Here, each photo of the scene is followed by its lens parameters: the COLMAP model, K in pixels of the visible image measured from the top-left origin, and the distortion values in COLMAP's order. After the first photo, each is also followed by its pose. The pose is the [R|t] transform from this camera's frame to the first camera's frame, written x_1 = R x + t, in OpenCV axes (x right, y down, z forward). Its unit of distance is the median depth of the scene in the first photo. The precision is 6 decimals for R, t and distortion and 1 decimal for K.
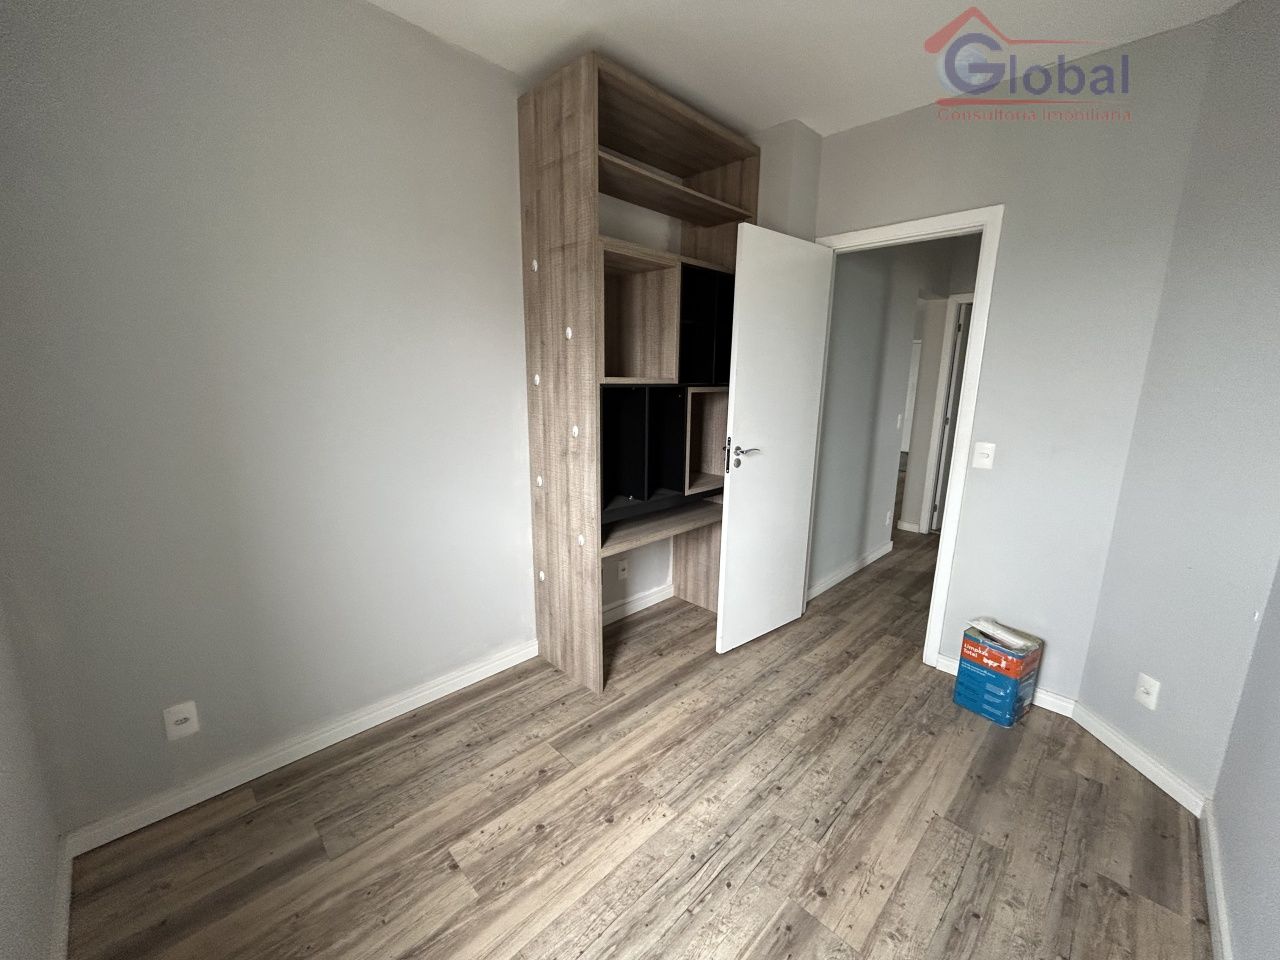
lens RADIAL K [[517.8, 0, 644.8], [0, 517.8, 482.6], [0, 0, 1]] dist [-0.001896, 0.001074]
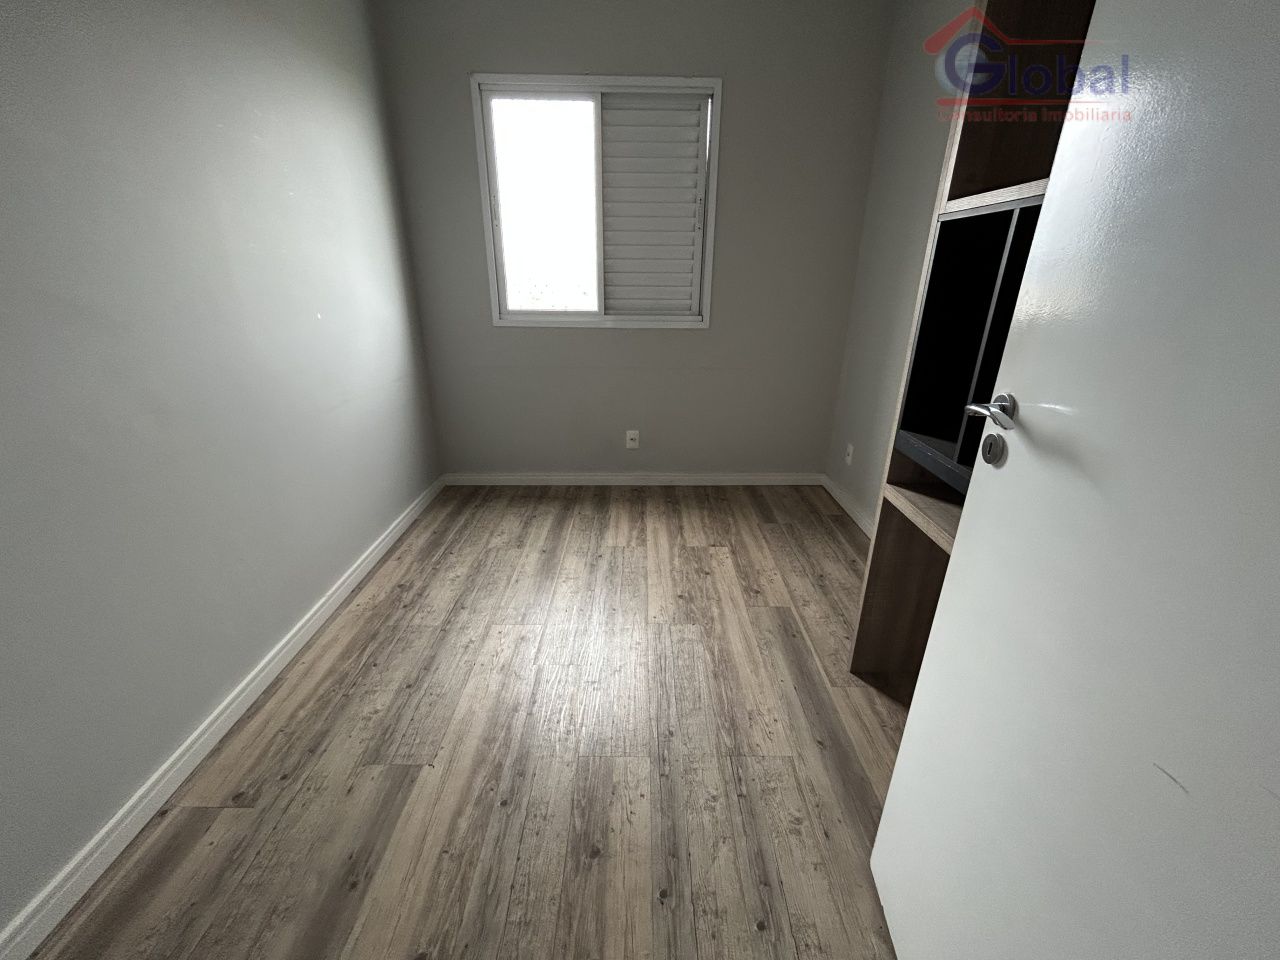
lens RADIAL K [[517.8, 0, 638.4], [0, 517.8, 482.8], [0, 0, 1]] dist [-0.001896, 0.001074]
pose [[-0.710827, 0.244632, -0.659454, 0.729173], [-0.160881, 0.856165, 0.491019, -0.187393], [0.684720, 0.455123, -0.569229, 1.424981]]
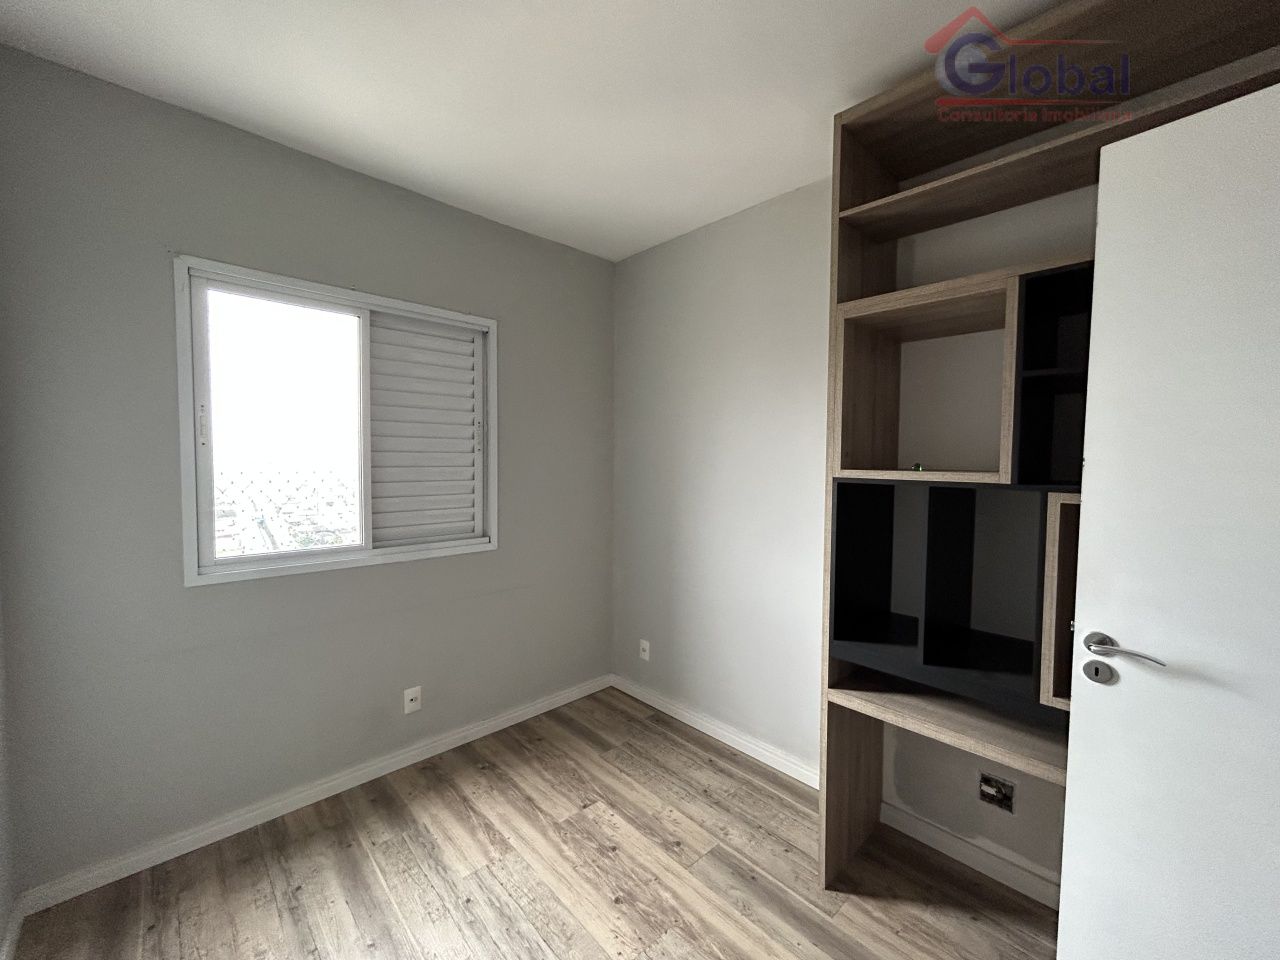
lens RADIAL K [[517.8, 0, 641.0], [0, 517.8, 482.2], [0, 0, 1]] dist [-0.001896, 0.001074]
pose [[-0.036302, 0.032556, -0.998810, 0.841362], [-0.213555, 0.976129, 0.039579, -0.173958], [0.976256, 0.214737, -0.028483, 0.837201]]
